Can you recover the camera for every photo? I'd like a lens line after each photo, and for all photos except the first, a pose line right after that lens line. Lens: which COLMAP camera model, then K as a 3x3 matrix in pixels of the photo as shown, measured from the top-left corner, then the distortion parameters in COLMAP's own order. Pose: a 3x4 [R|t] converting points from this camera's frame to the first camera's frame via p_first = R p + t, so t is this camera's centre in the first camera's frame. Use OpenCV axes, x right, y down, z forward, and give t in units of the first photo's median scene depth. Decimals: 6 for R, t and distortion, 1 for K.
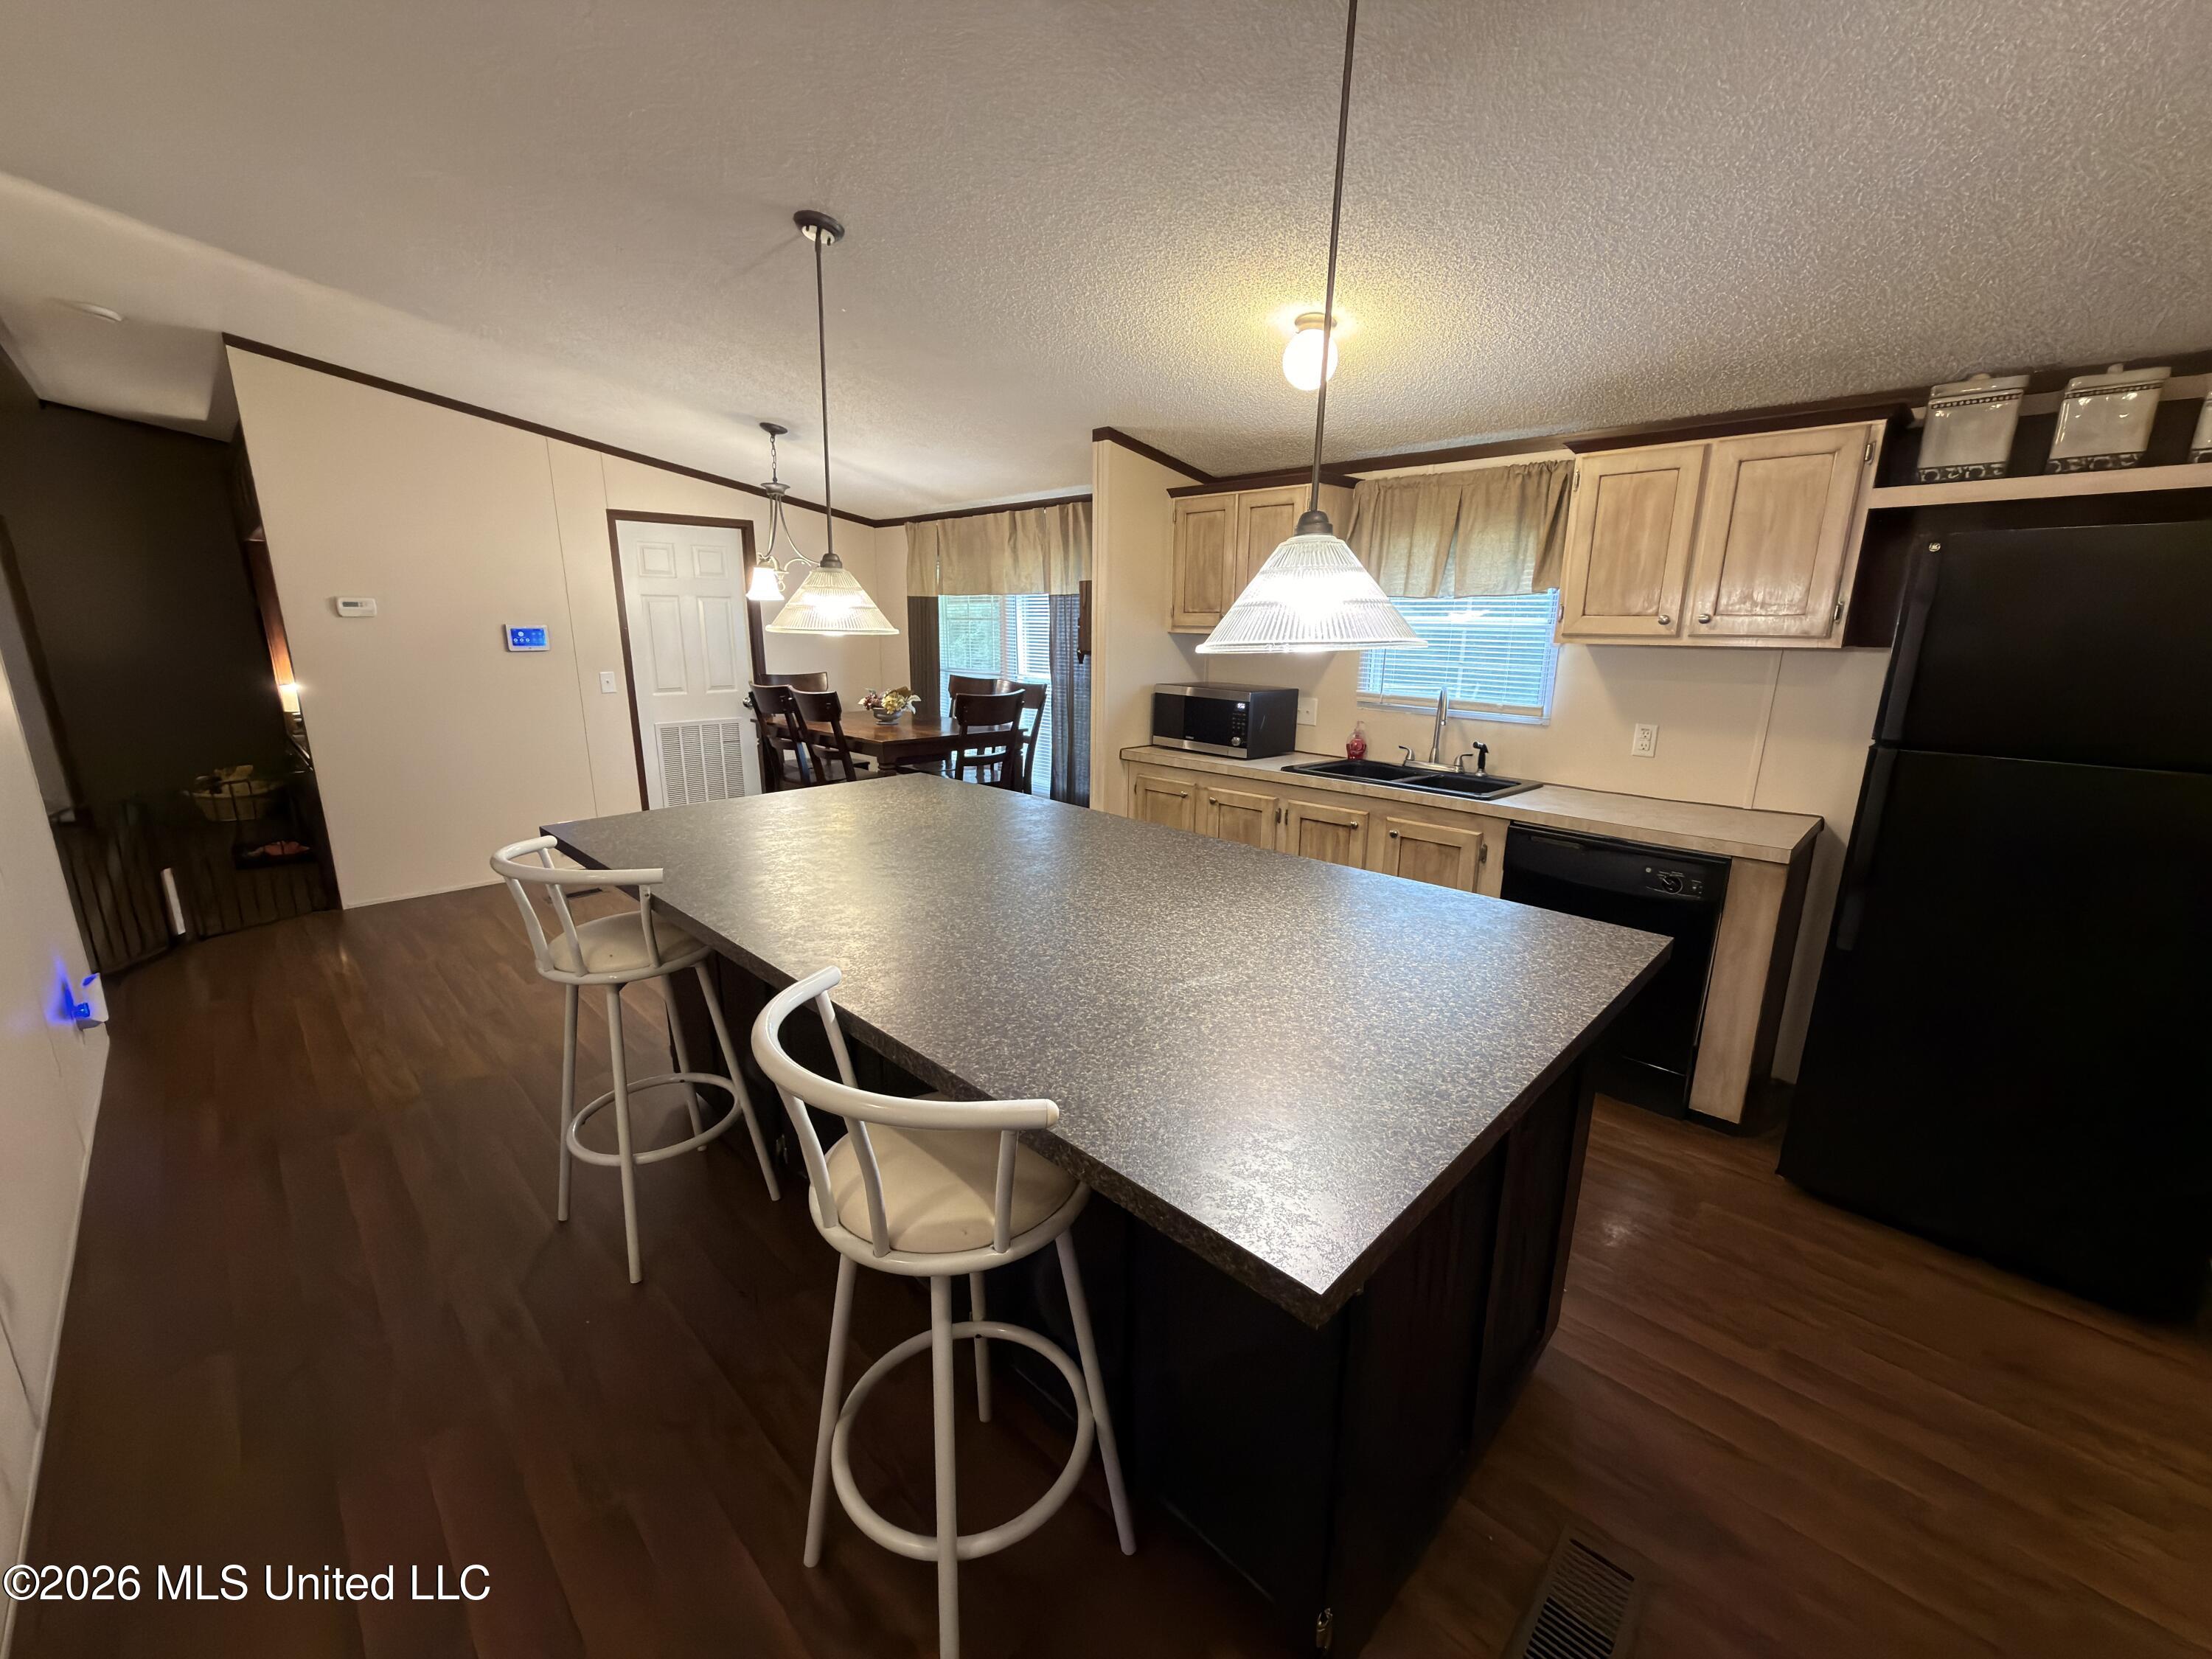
lens RADIAL K [[878.4, 0, 1109.4], [0, 878.4, 824.8], [0, 0, 1]] dist [-0.006071, 0.000272]
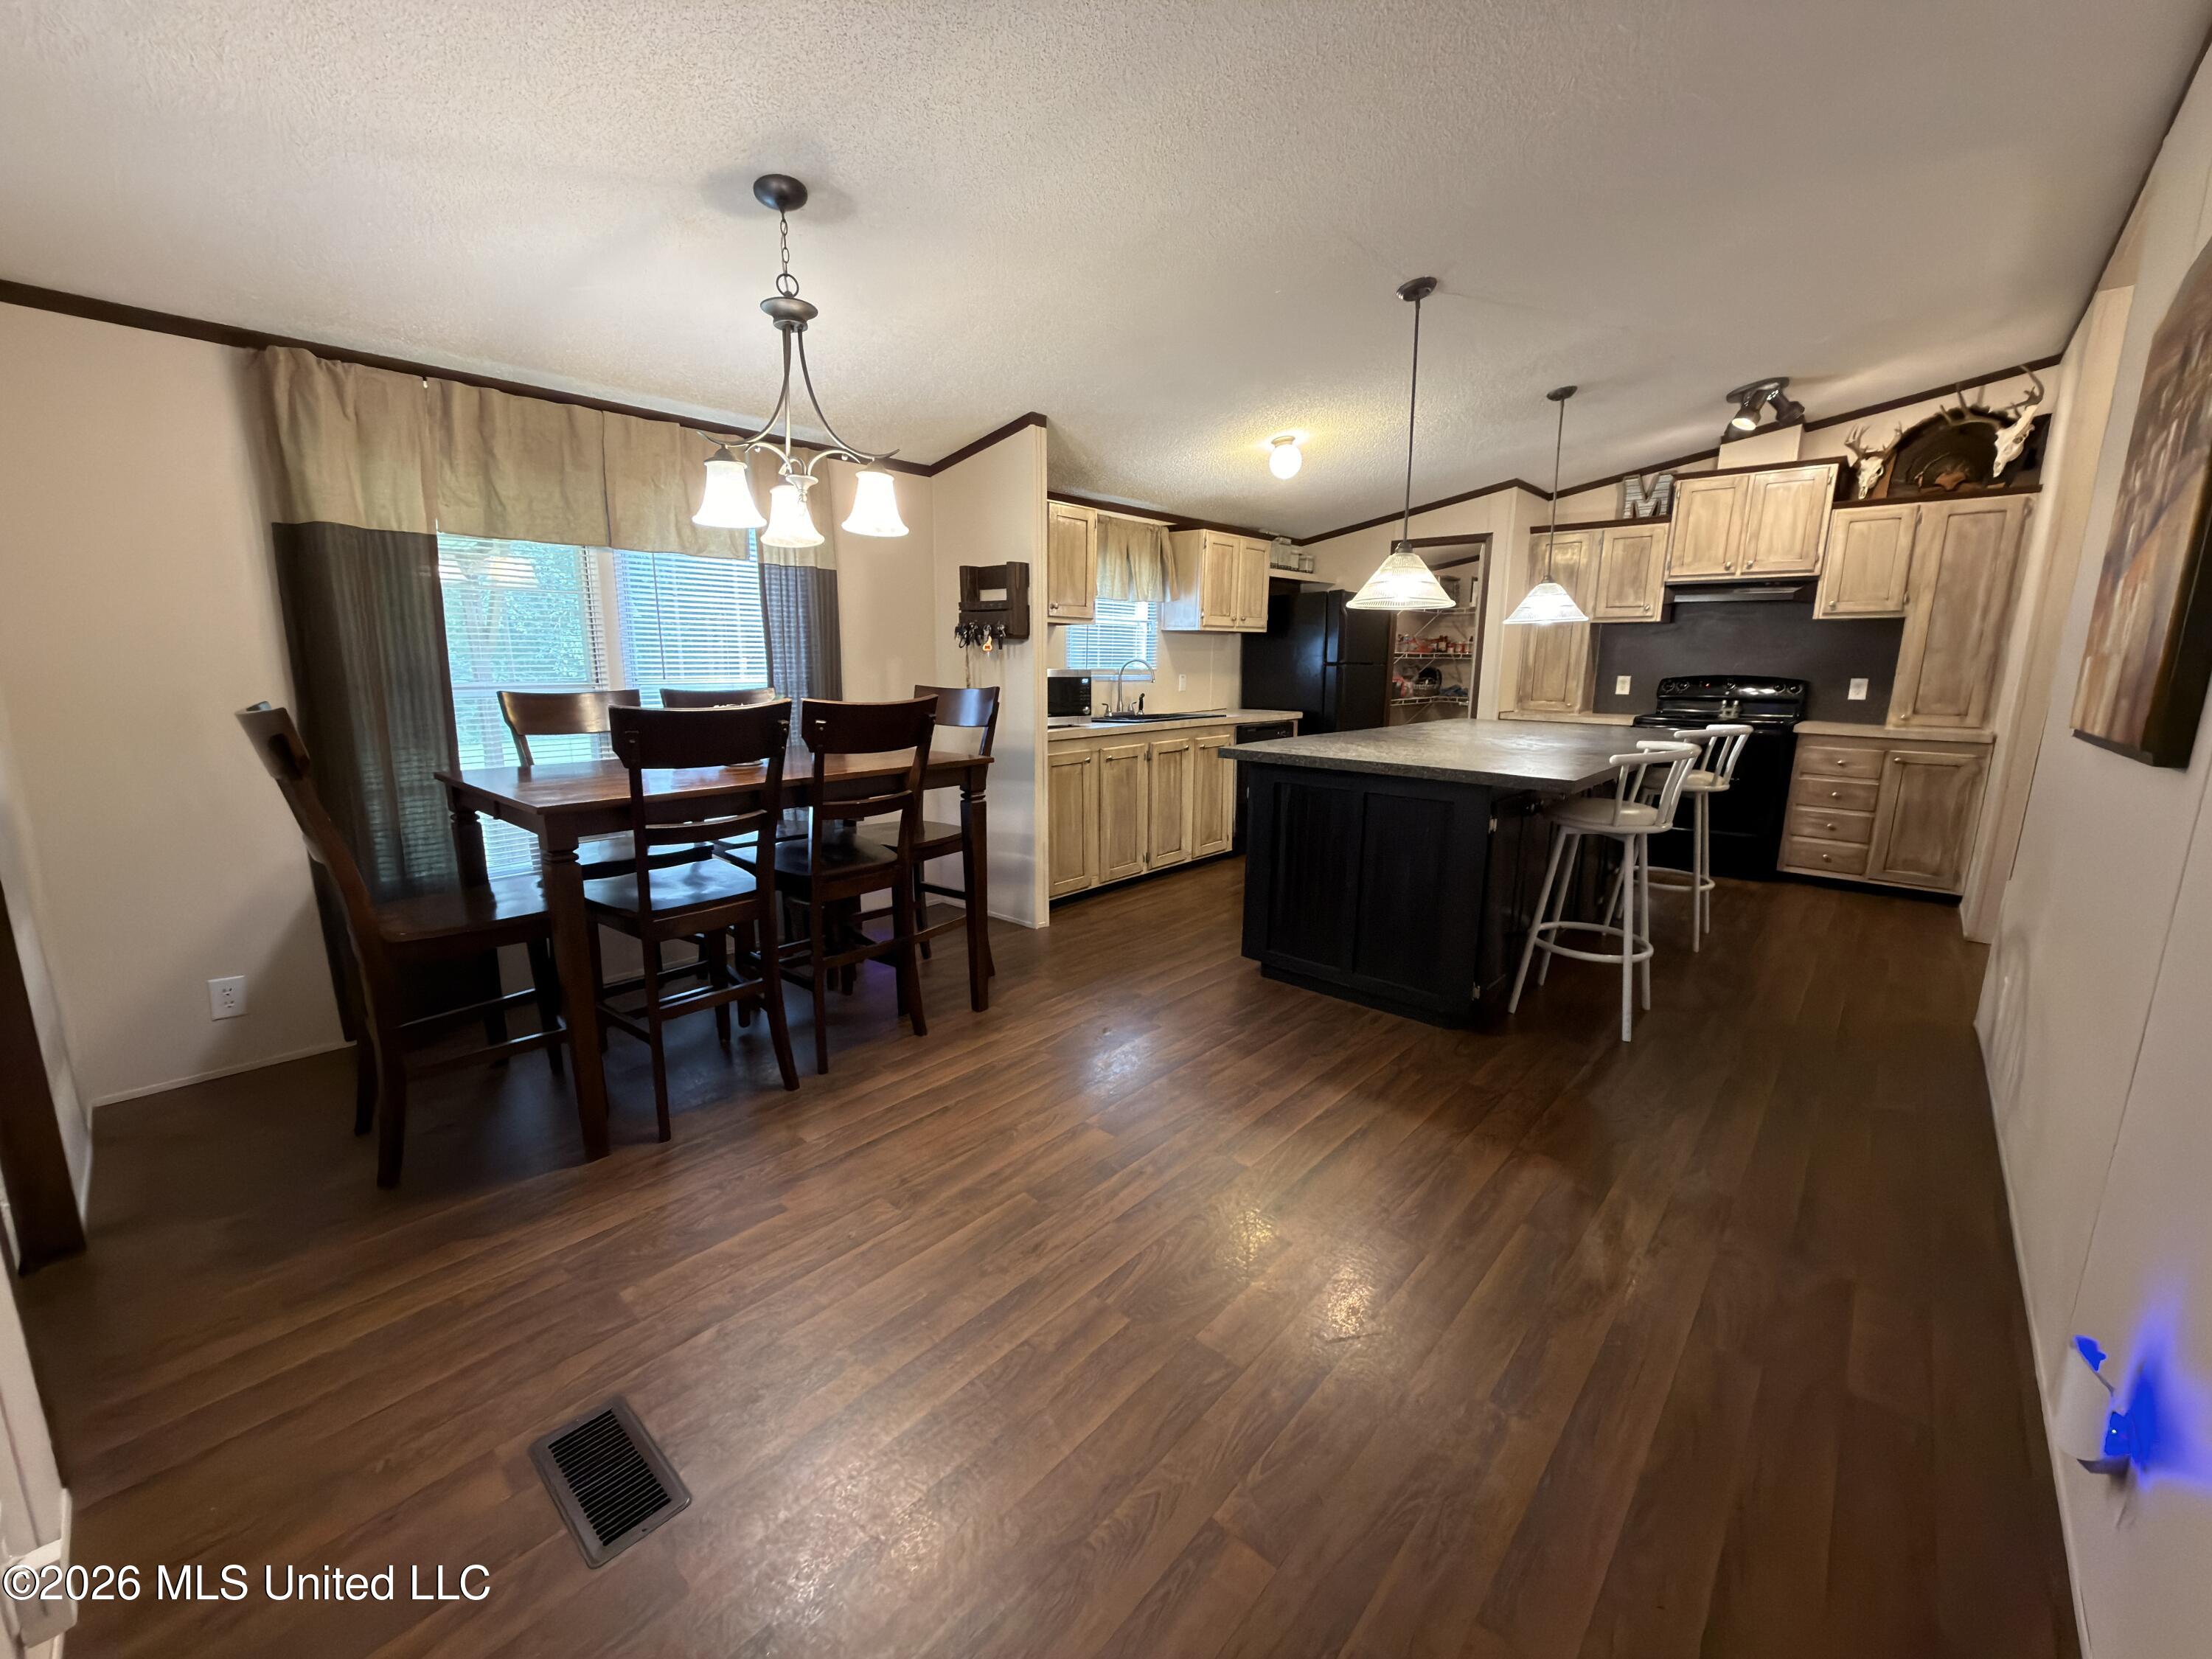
lens RADIAL K [[878.4, 0, 1118.3], [0, 878.4, 837.2], [0, 0, 1]] dist [-0.006071, 0.000272]
pose [[-0.041297, -0.205118, 0.977866, -1.603673], [0.224391, 0.951796, 0.209126, -0.256773], [-0.973624, 0.228060, 0.006720, 1.485920]]
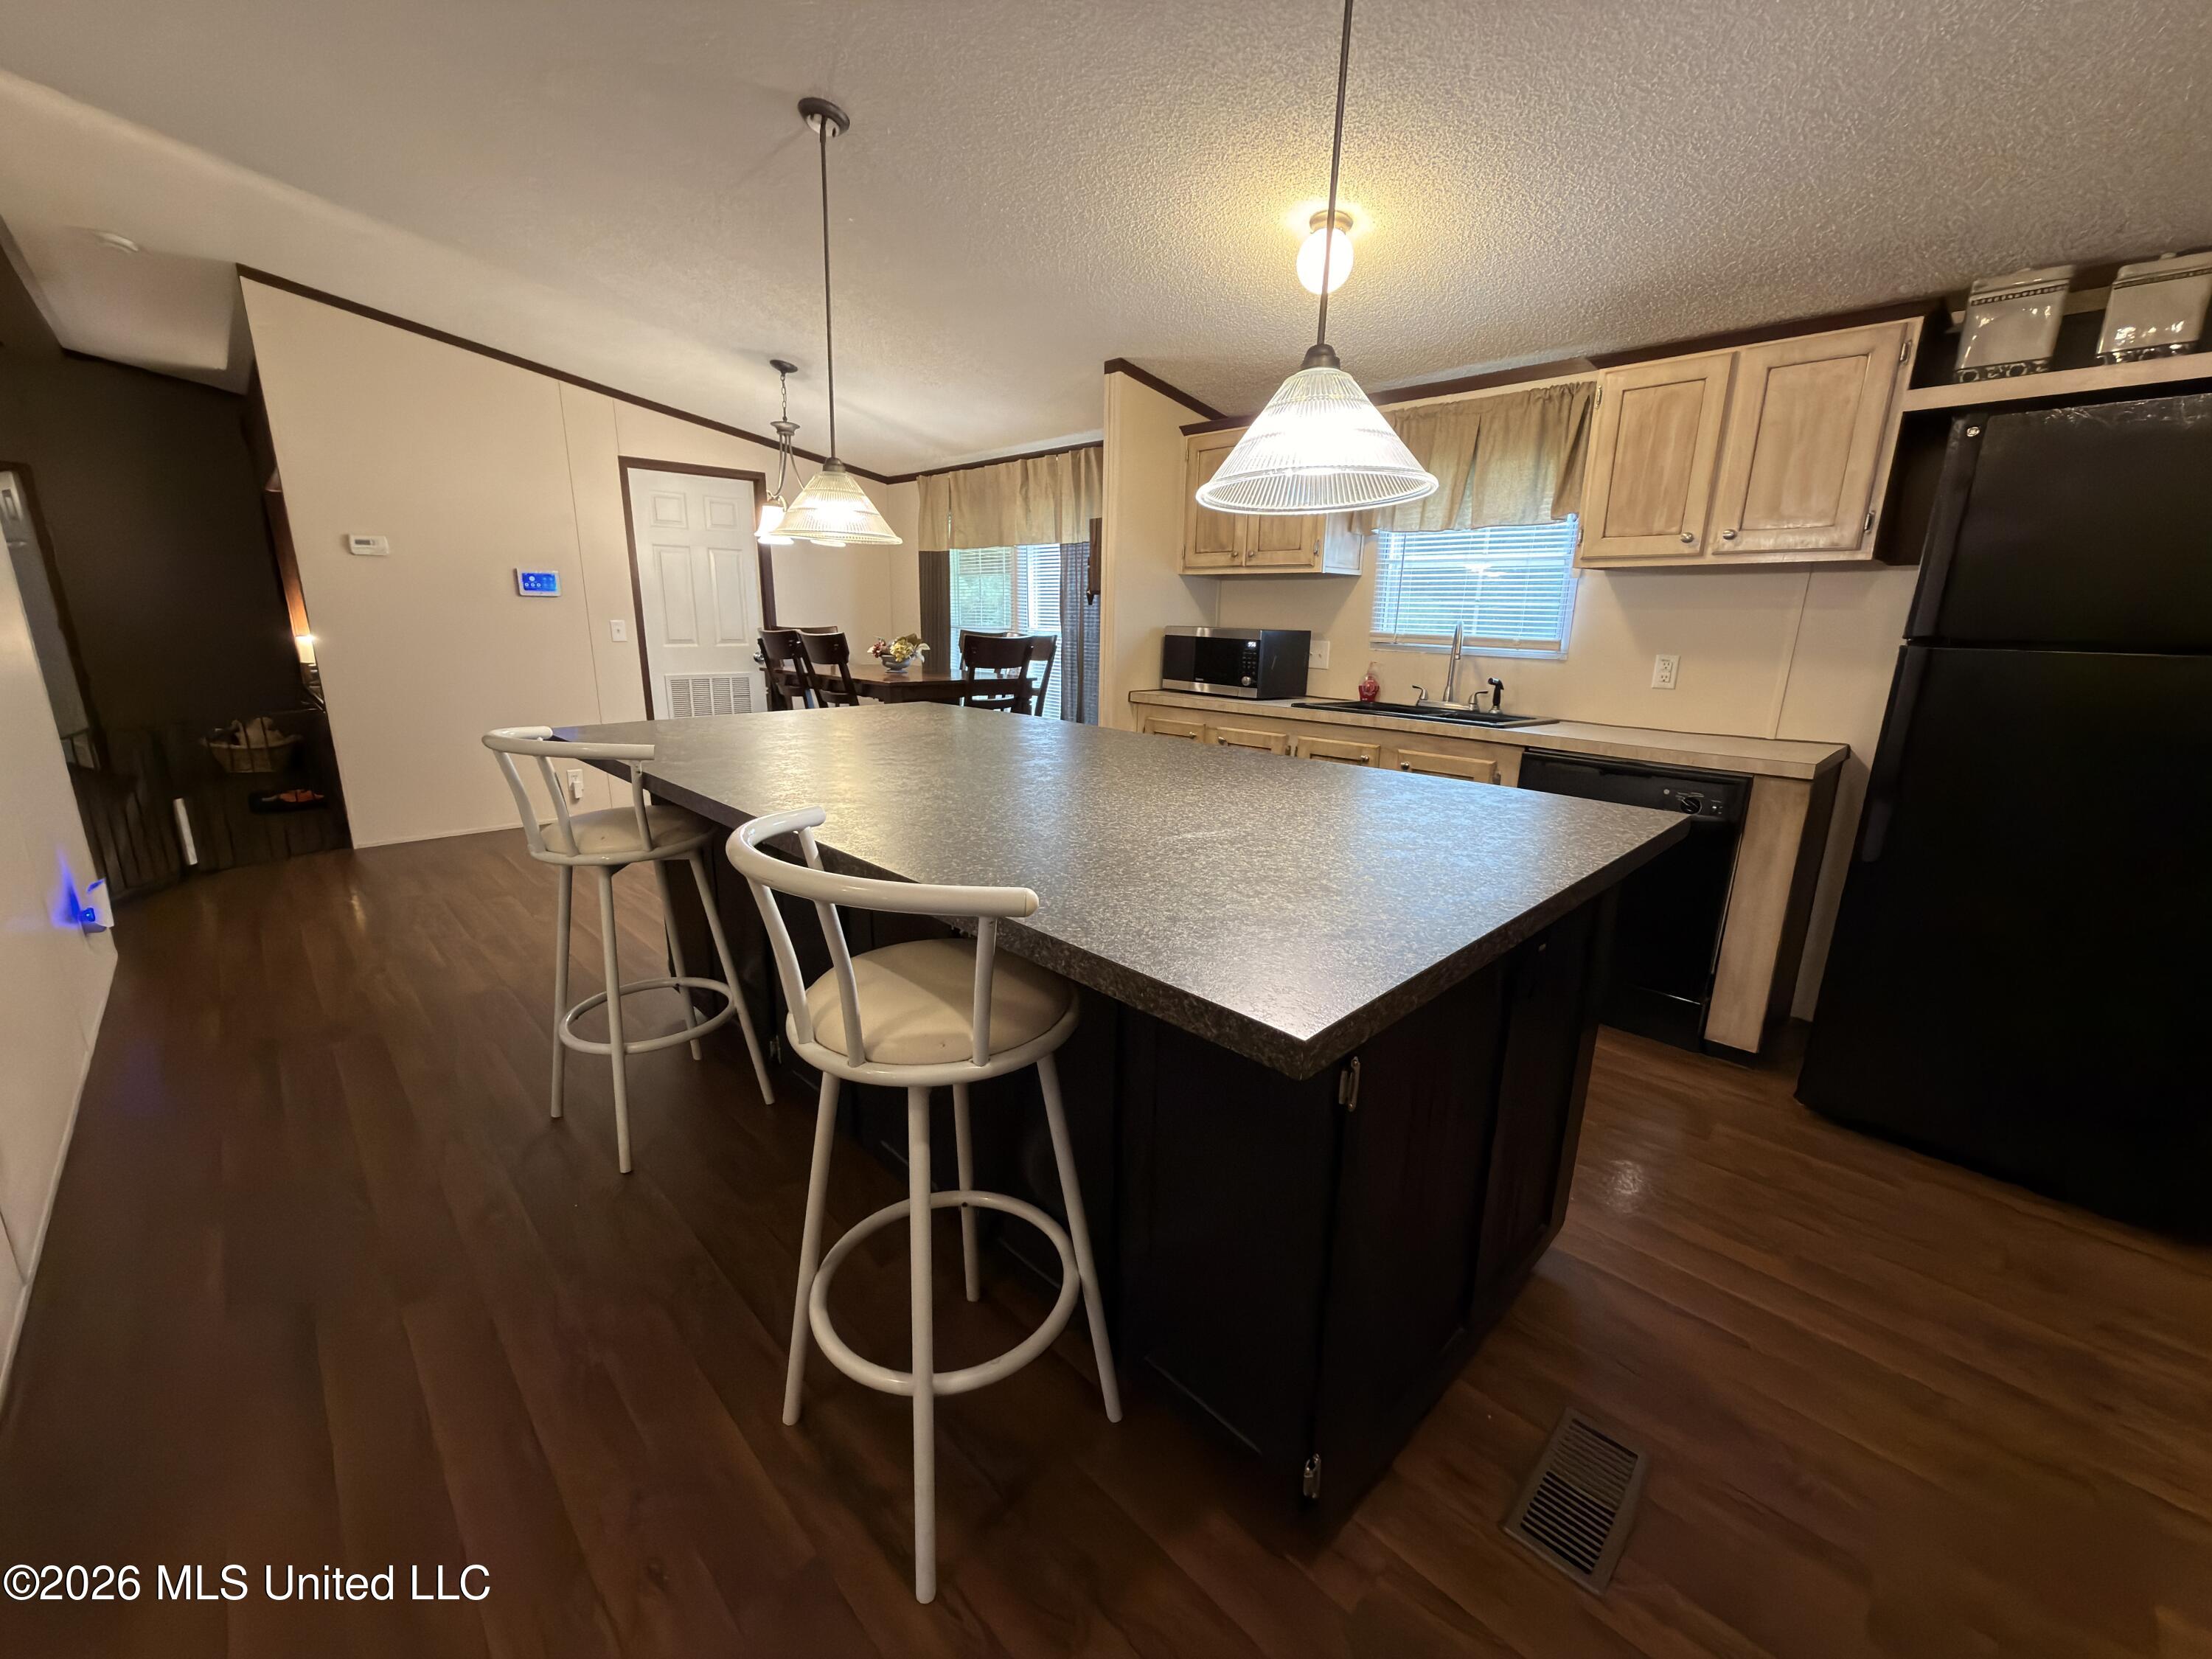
lens RADIAL K [[878.4, 0, 1109.8], [0, 878.4, 827.4], [0, 0, 1]] dist [-0.006071, 0.000272]
pose [[0.999789, 0.012785, -0.016107, 0.013875], [-0.012661, 0.999890, 0.007733, 0.095128], [0.016204, -0.007527, 0.999840, 0.017586]]
